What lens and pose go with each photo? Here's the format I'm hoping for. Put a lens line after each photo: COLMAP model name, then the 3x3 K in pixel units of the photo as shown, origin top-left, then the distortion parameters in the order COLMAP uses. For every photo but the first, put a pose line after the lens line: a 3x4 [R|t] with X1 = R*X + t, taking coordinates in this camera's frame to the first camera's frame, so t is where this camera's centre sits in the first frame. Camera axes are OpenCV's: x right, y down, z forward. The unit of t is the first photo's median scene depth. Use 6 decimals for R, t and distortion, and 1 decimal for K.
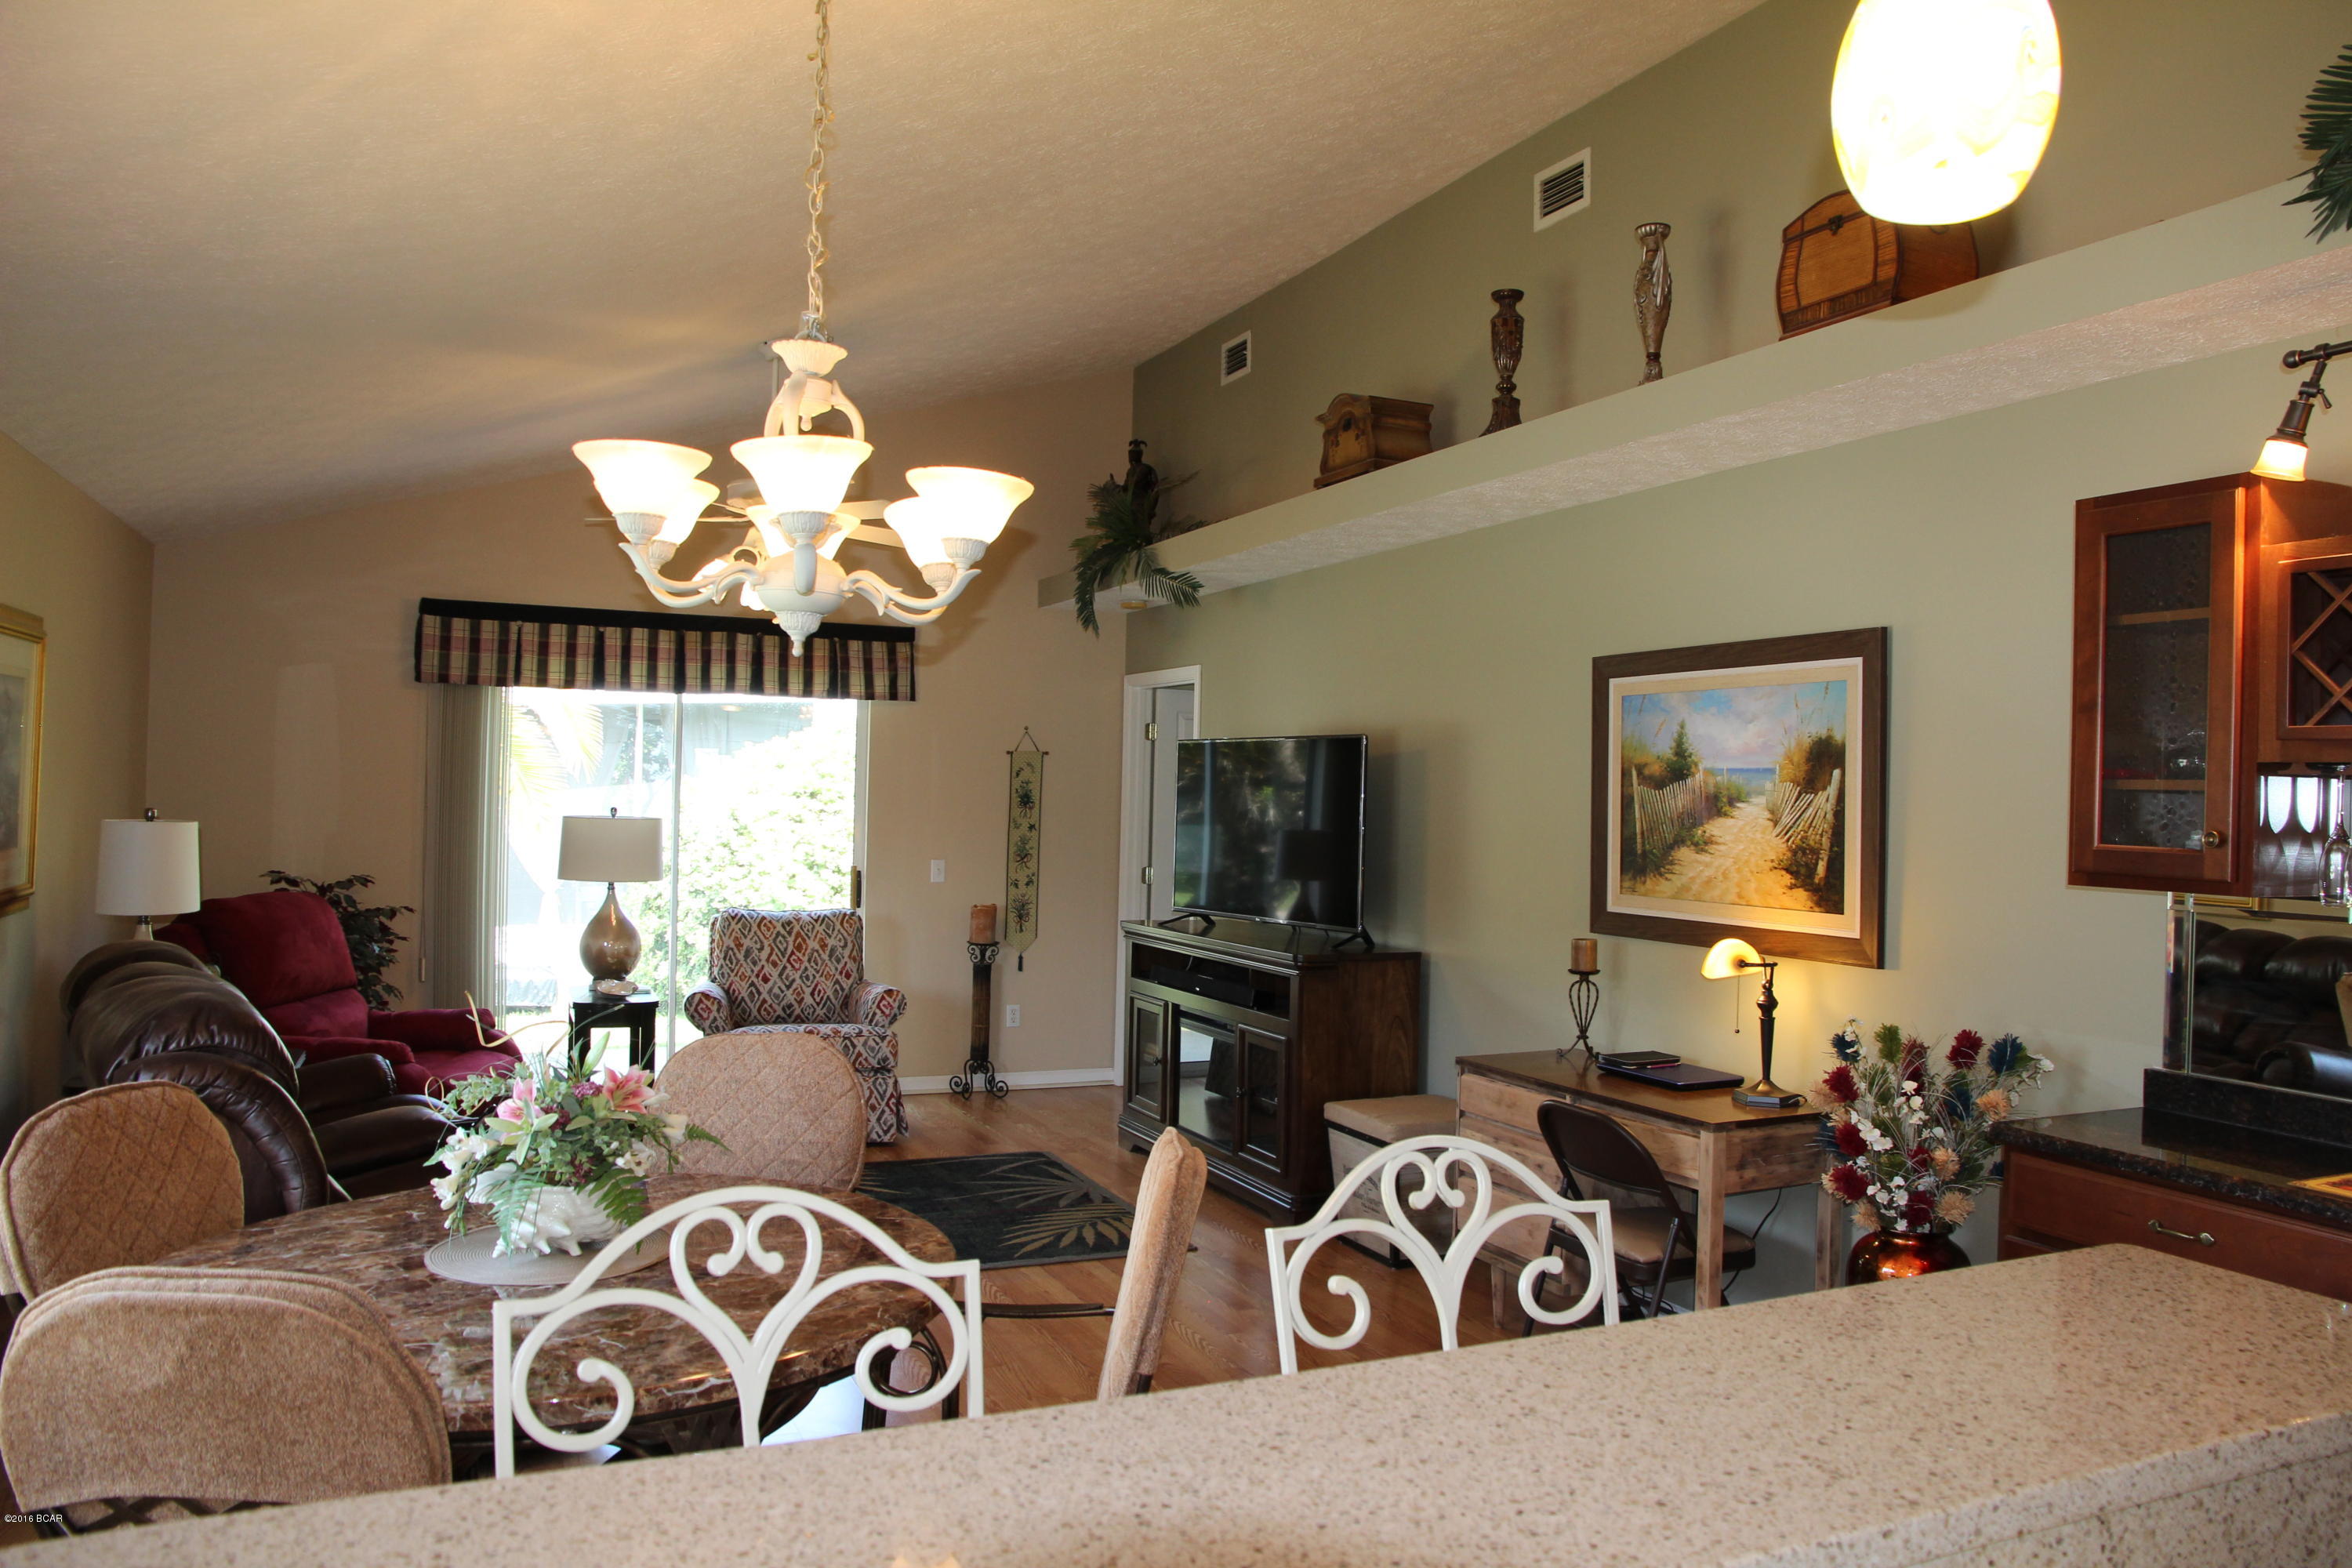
lens RADIAL K [[1690.7, 0, 1175.8], [0, 1690.7, 786.1], [0, 0, 1]] dist [-0.049557, 0.008603]
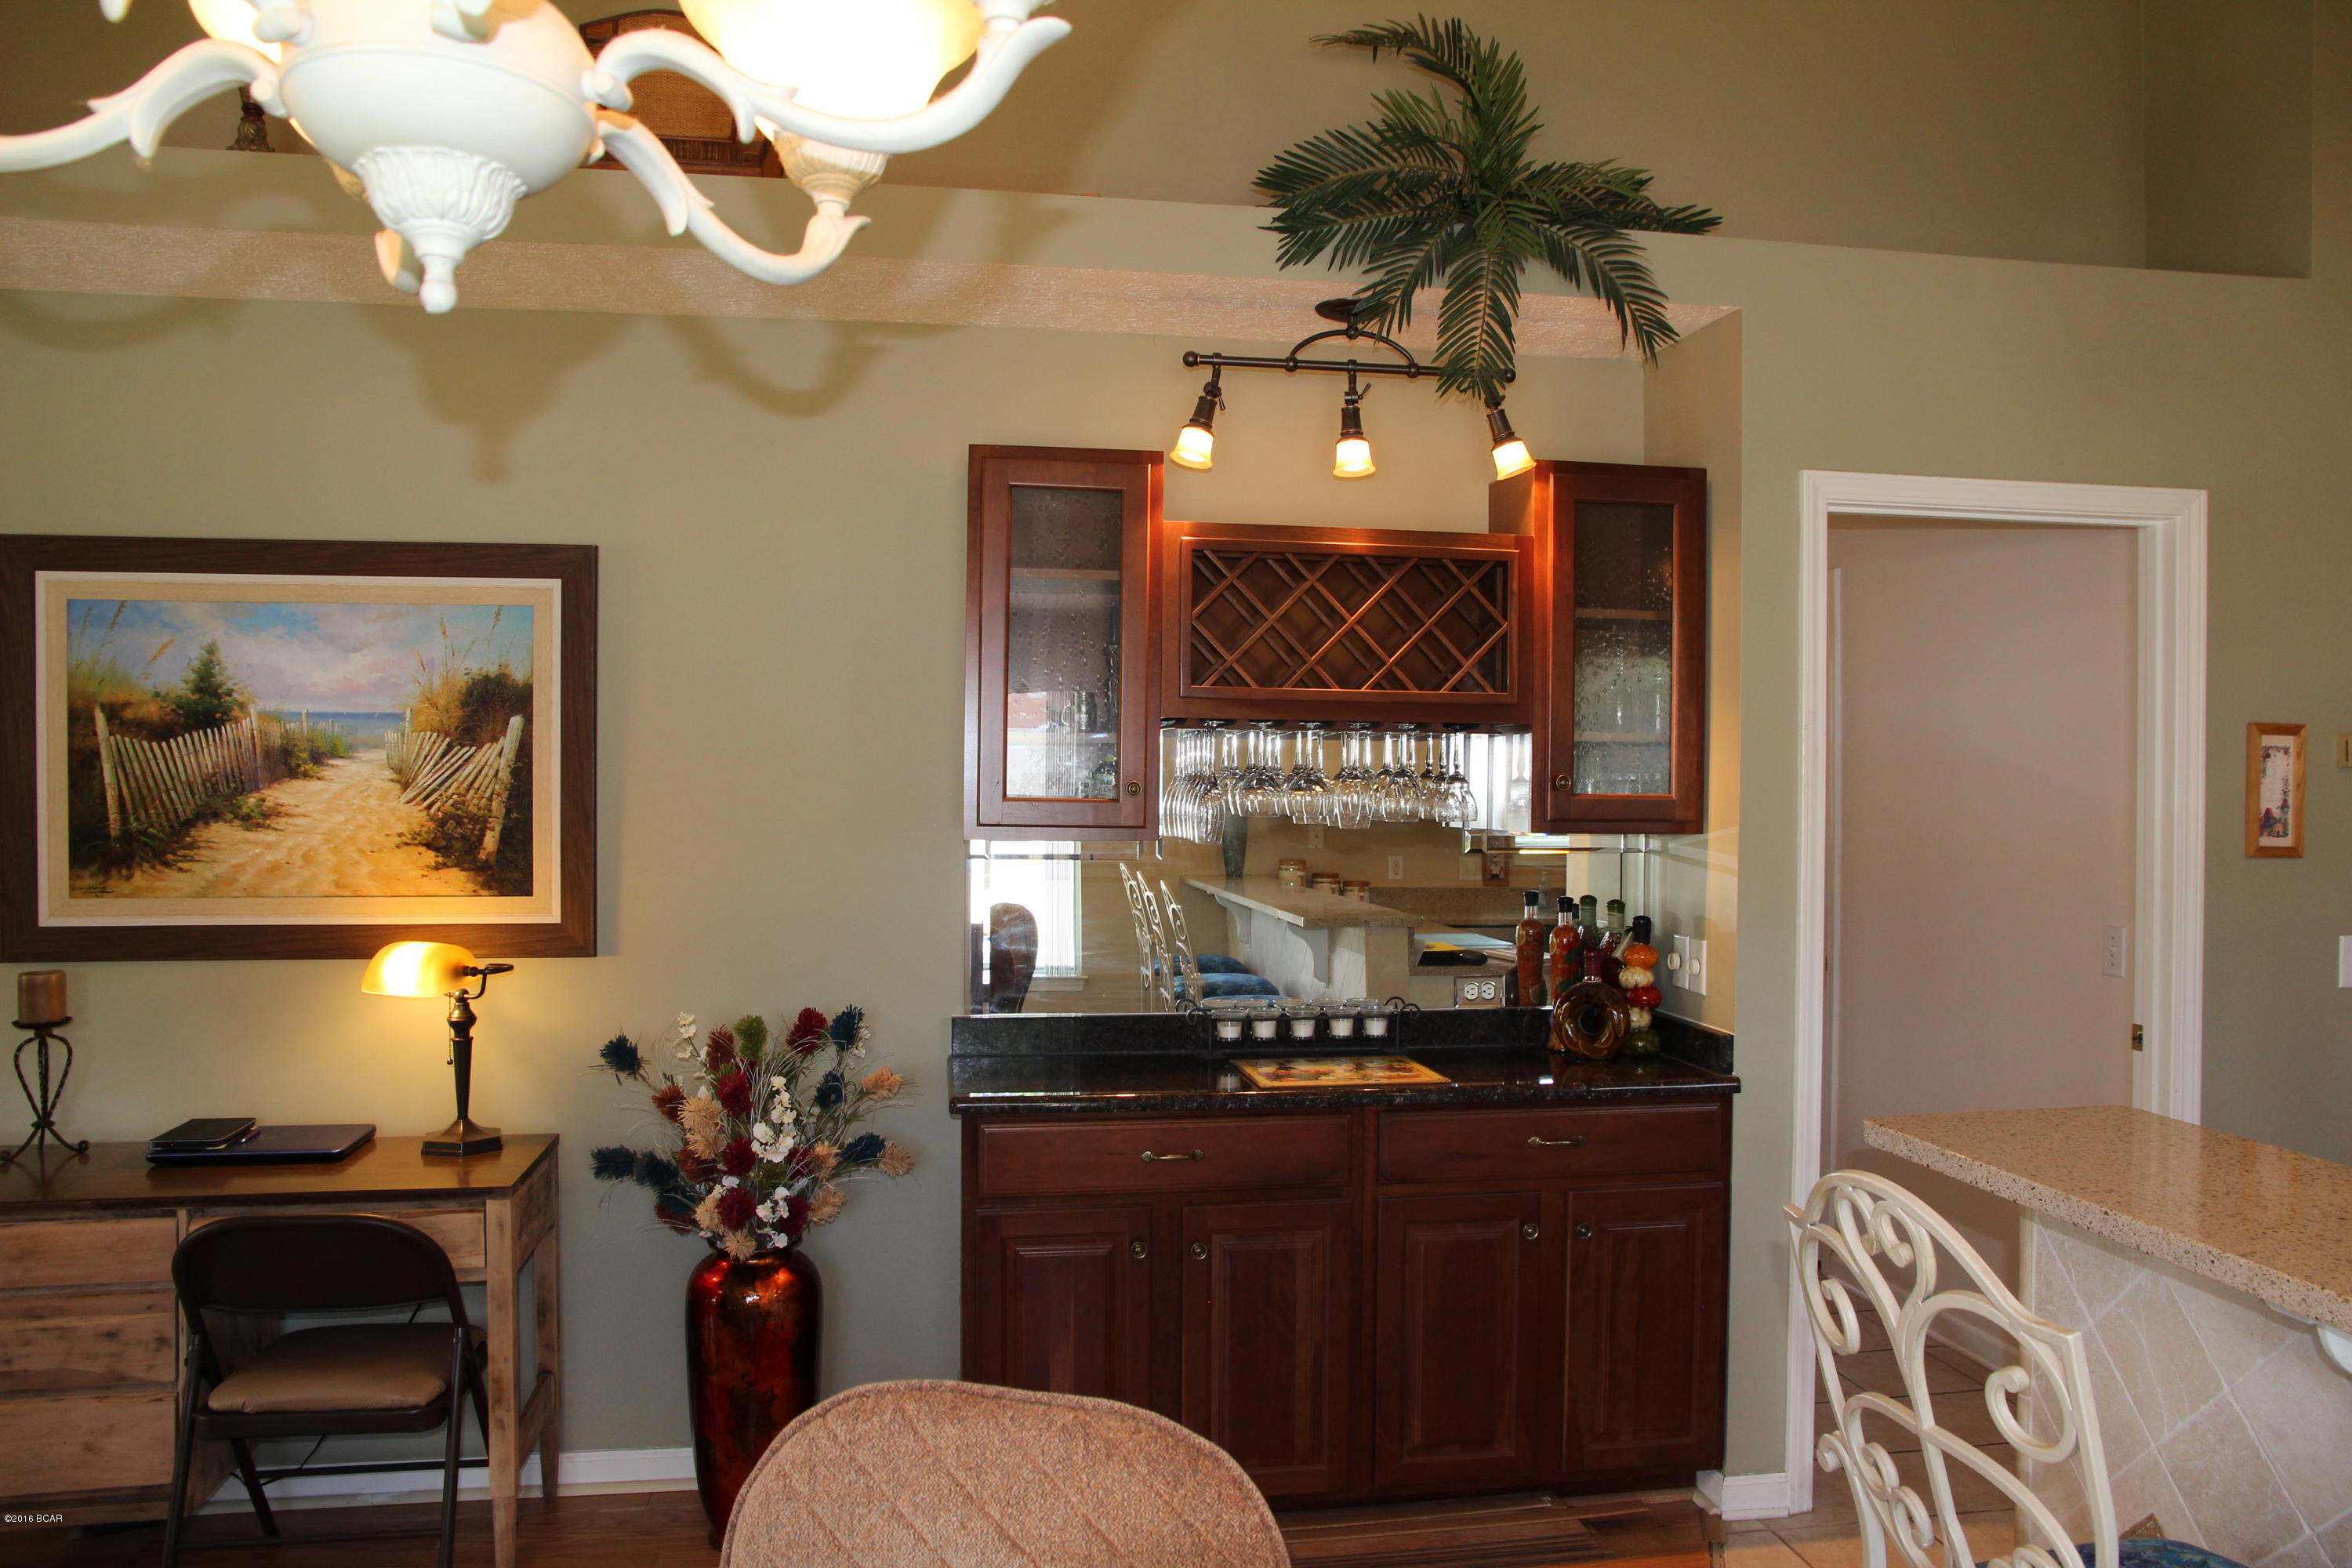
lens RADIAL K [[1690.7, 0, 1176.1], [0, 1690.7, 779.0], [0, 0, 1]] dist [-0.049557, 0.008603]
pose [[0.254663, -0.023590, 0.966742, -0.286194], [-0.003808, 0.999670, 0.025397, -0.001321], [-0.967022, -0.010149, 0.254489, 0.464589]]
